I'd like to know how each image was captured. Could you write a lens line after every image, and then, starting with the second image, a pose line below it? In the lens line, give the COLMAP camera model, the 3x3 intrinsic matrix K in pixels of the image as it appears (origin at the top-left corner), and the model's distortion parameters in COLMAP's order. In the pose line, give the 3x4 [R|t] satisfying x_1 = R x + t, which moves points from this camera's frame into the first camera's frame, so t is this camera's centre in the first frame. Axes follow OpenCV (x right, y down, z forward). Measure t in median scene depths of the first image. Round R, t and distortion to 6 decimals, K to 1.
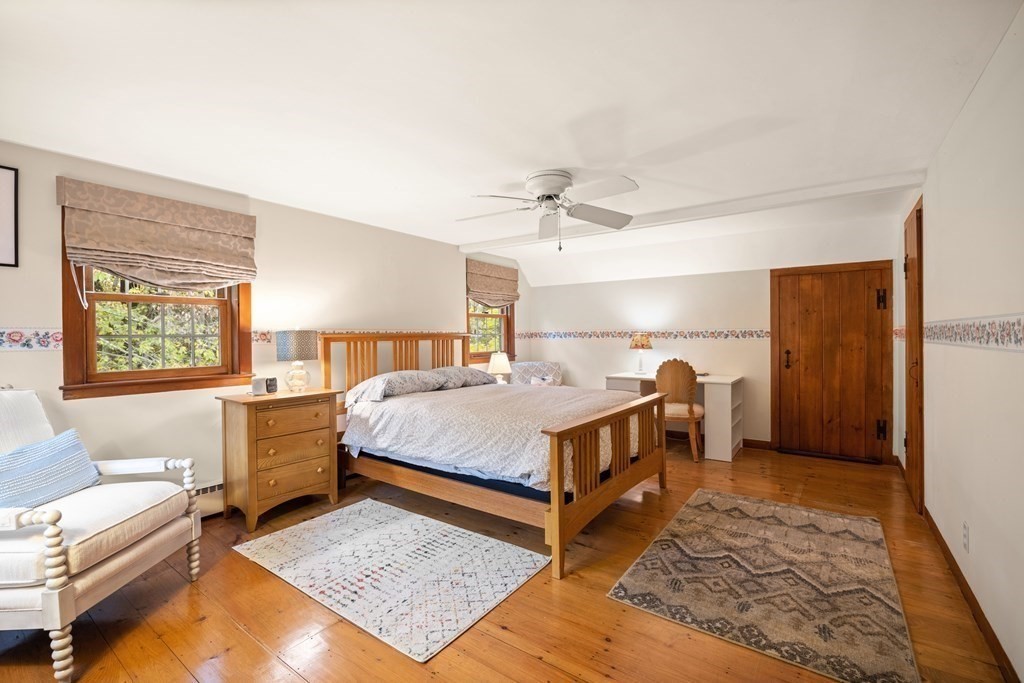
lens RADIAL K [[447.1, 0, 511.6], [0, 447.1, 338.8], [0, 0, 1]] dist [-0.023506, 0.002737]
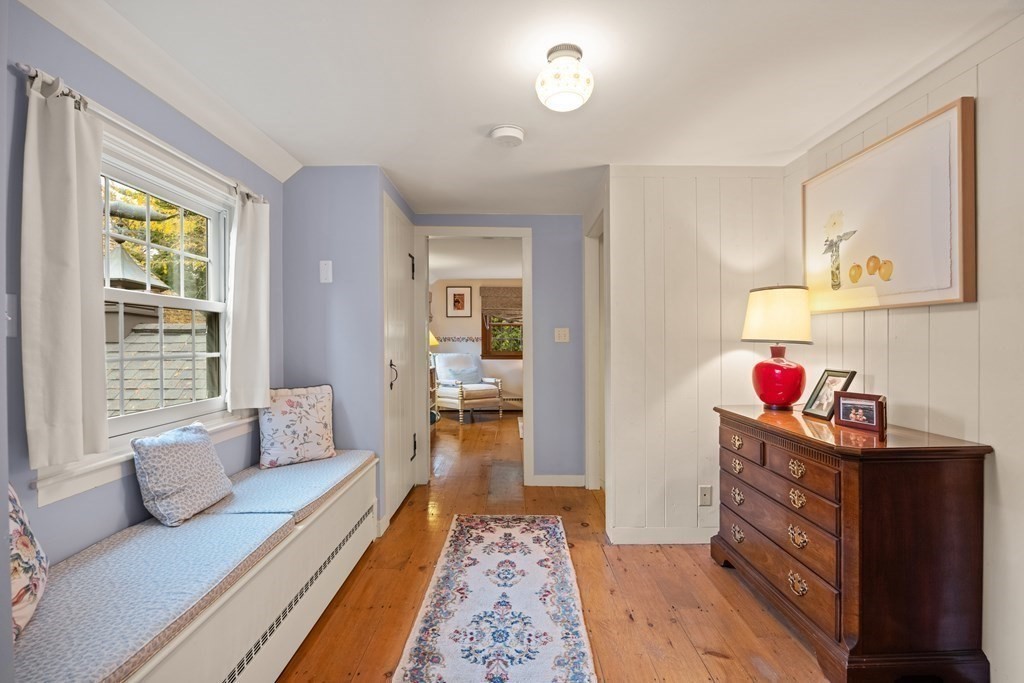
lens RADIAL K [[447.1, 0, 512.6], [0, 447.1, 341.4], [0, 0, 1]] dist [-0.023506, 0.002737]
pose [[0.584628, 0.004796, -0.811287, 1.719361], [0.001224, 0.999976, 0.006794, -0.006865], [0.811300, -0.004965, 0.584609, -0.687962]]
